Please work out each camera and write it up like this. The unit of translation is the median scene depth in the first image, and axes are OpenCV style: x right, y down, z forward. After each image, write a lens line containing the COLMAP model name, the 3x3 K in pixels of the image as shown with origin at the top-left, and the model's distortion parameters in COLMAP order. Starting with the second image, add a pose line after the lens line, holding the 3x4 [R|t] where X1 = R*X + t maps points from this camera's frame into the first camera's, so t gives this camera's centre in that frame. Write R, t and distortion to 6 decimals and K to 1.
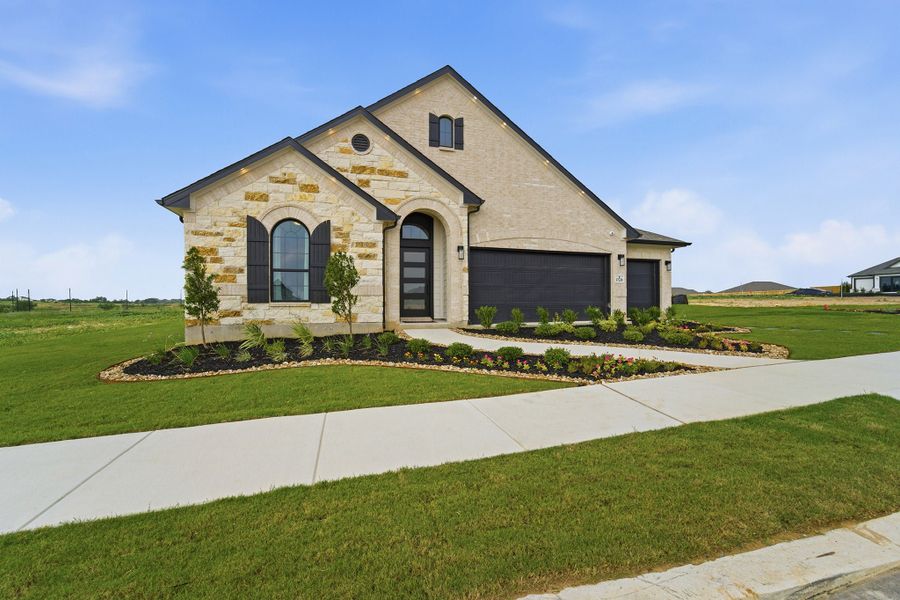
lens RADIAL K [[370.4, 0, 451.9], [0, 370.4, 305.2], [0, 0, 1]] dist [-0.012471, 0.004890]
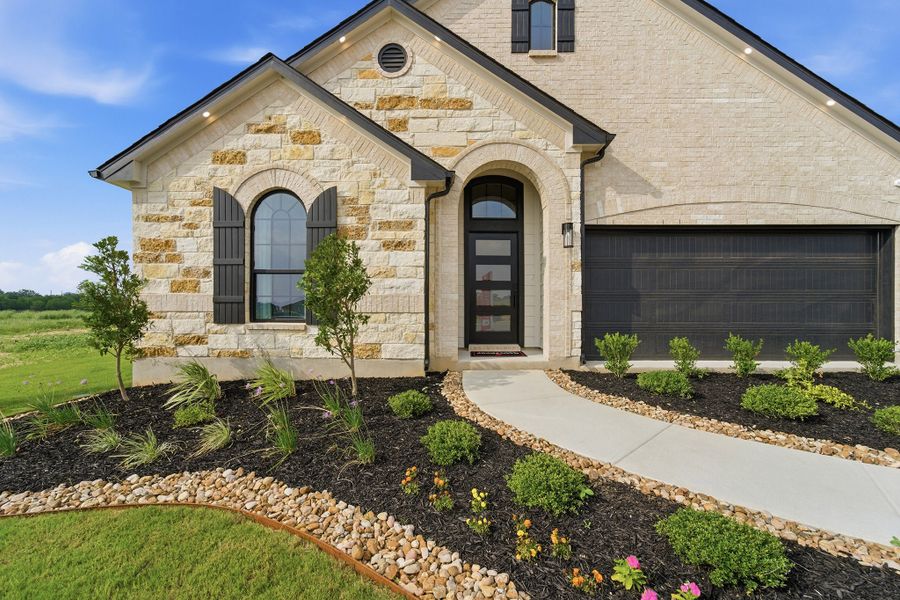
lens RADIAL K [[370.4, 0, 450.9], [0, 370.4, 308.4], [0, 0, 1]] dist [-0.012471, 0.004890]
pose [[0.950536, 0.008218, -0.310506, 0.031692], [-0.009158, 0.999957, -0.001570, -0.030285], [0.310480, 0.004335, 0.950570, 0.442830]]
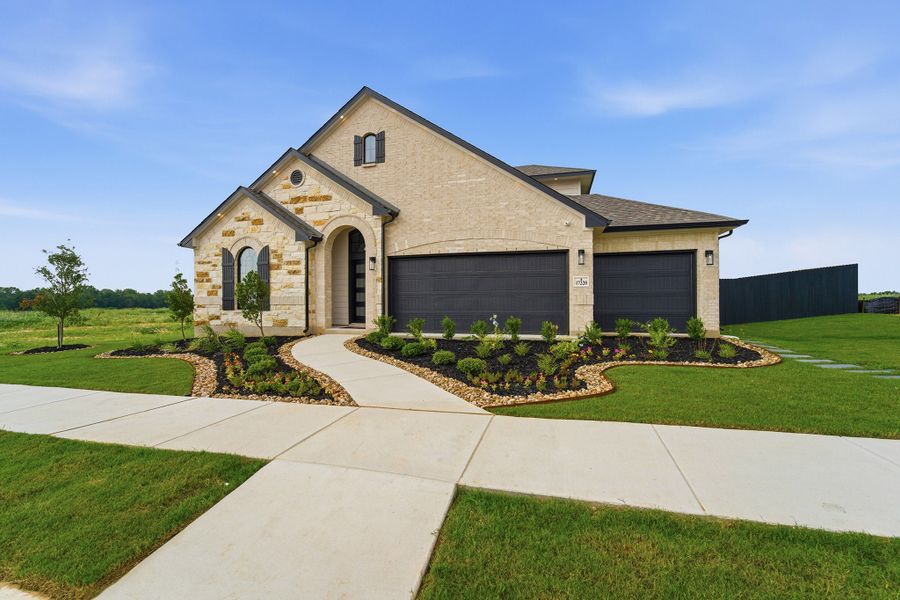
lens RADIAL K [[370.4, 0, 453.6], [0, 370.4, 302.7], [0, 0, 1]] dist [-0.012471, 0.004890]
pose [[0.832060, 0.003002, -0.554677, 0.816464], [-0.005717, 0.999979, -0.003164, -0.029474], [0.554655, 0.005804, 0.832060, 0.273410]]
